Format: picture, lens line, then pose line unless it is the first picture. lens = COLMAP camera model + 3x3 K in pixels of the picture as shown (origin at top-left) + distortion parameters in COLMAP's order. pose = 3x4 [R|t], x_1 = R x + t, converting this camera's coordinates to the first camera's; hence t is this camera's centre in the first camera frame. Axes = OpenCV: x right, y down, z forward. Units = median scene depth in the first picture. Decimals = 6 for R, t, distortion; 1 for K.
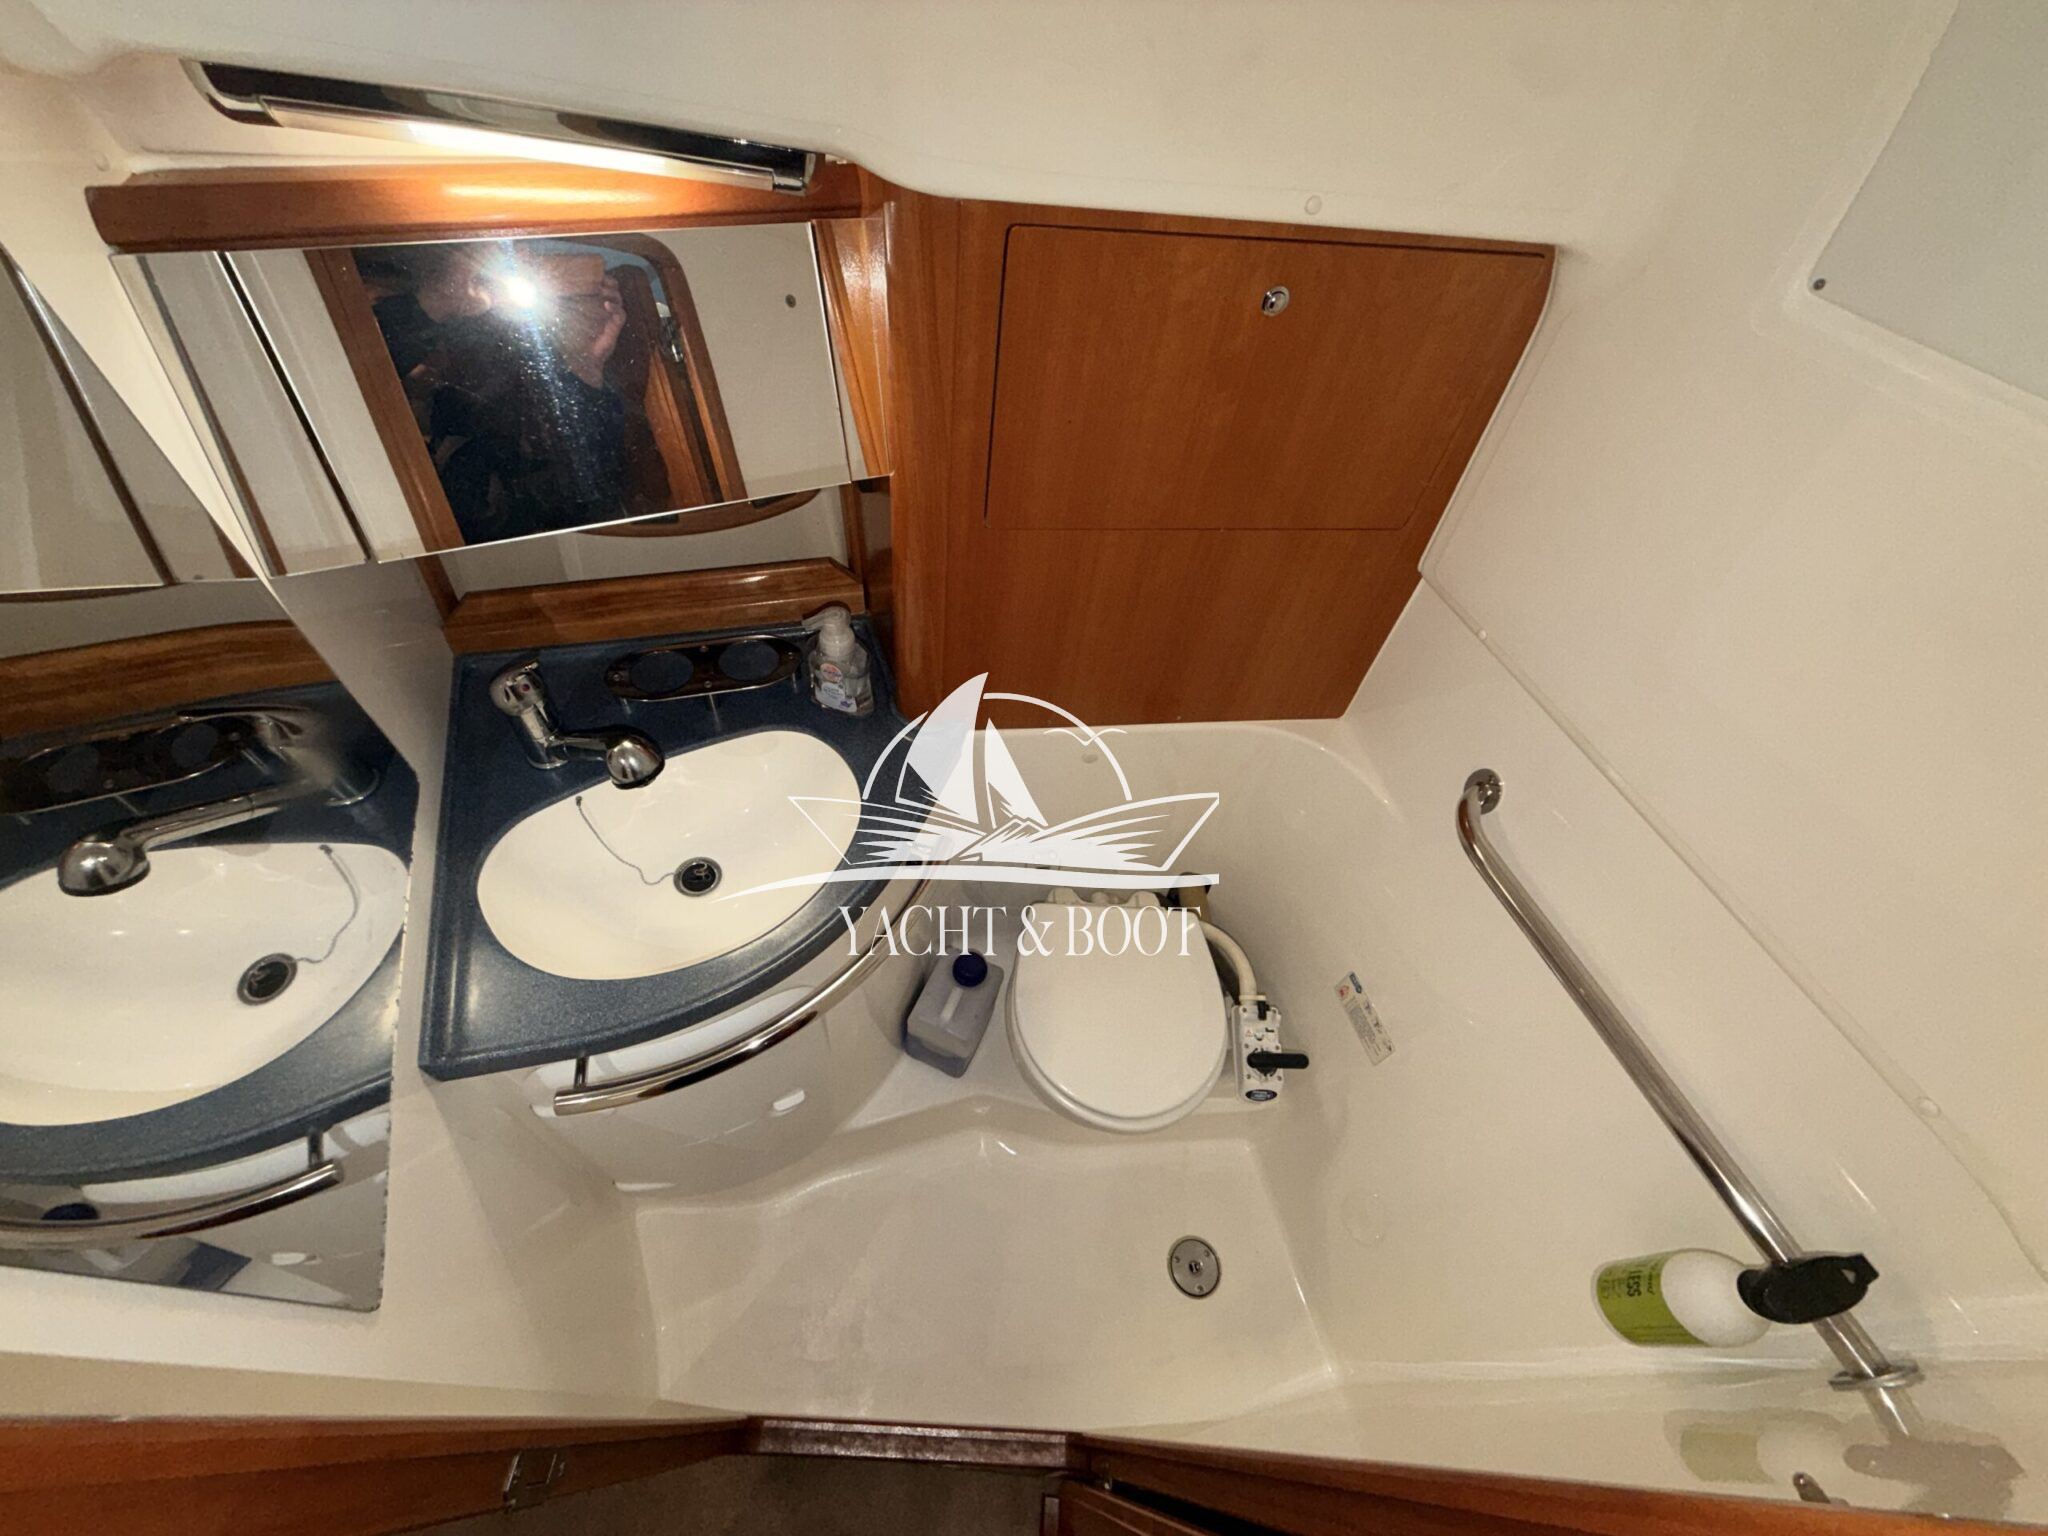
lens RADIAL K [[813.3, 0, 1014.4], [0, 813.3, 765.9], [0, 0, 1]] dist [-0.000431, -0.000225]
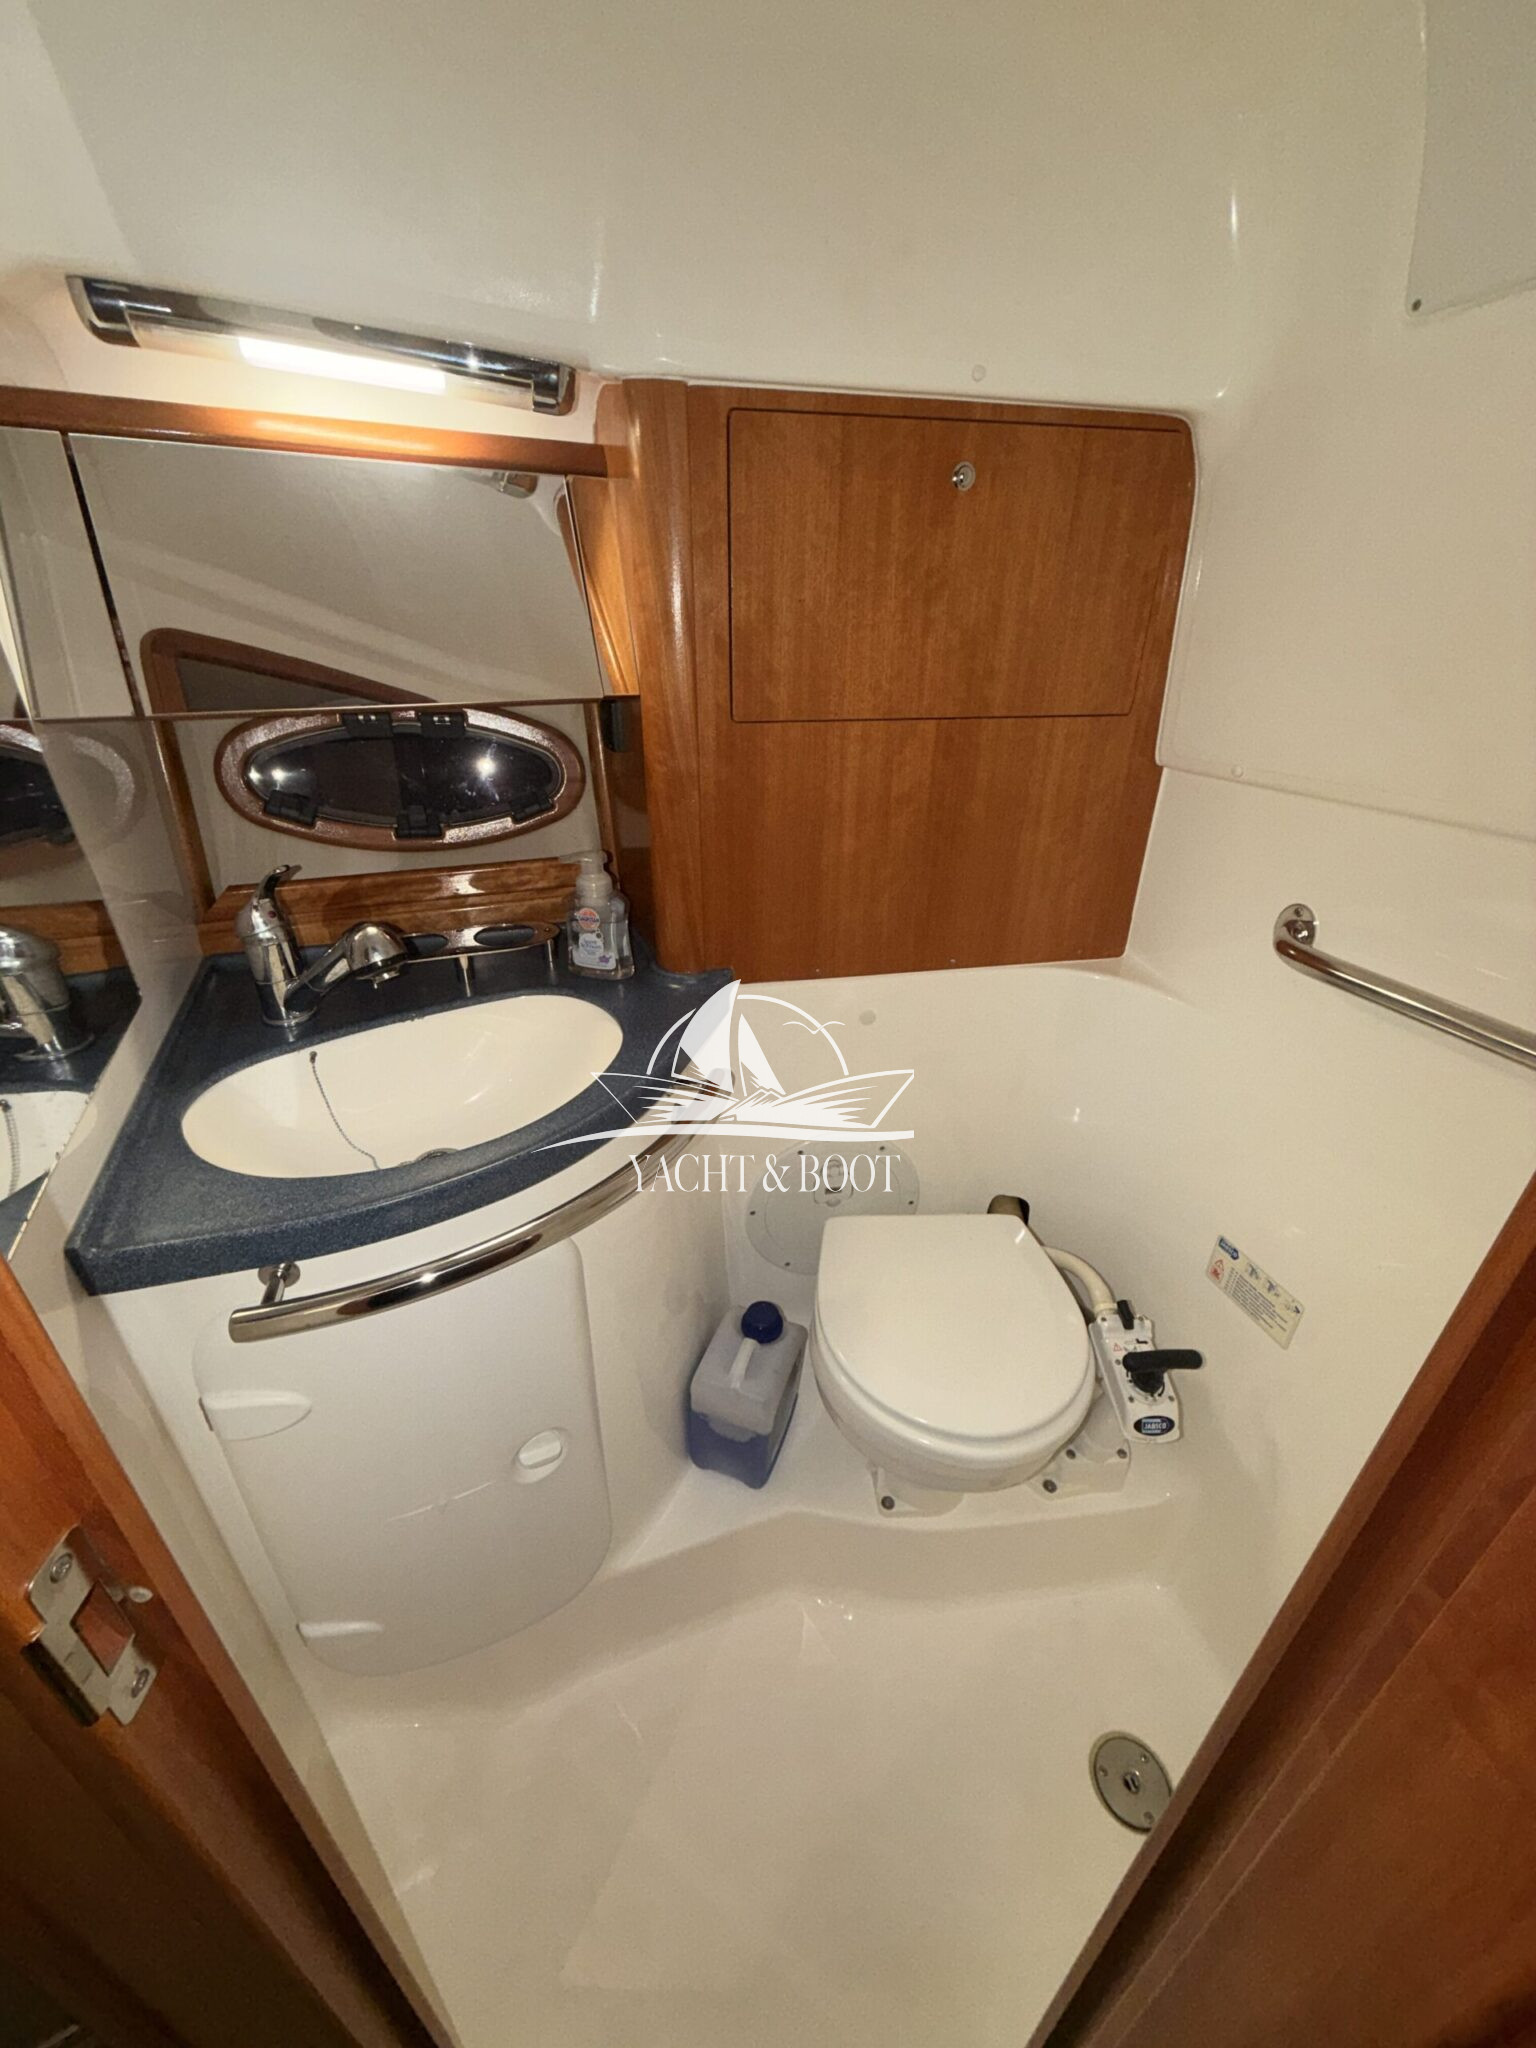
lens RADIAL K [[813.3, 0, 766.4], [0, 813.3, 1014.4], [0, 0, 1]] dist [-0.000431, -0.000225]
pose [[0.994725, -0.102447, 0.005125, -0.028419], [0.096119, 0.913508, -0.395303, 0.369202], [0.035816, 0.393710, 0.918537, 0.149481]]
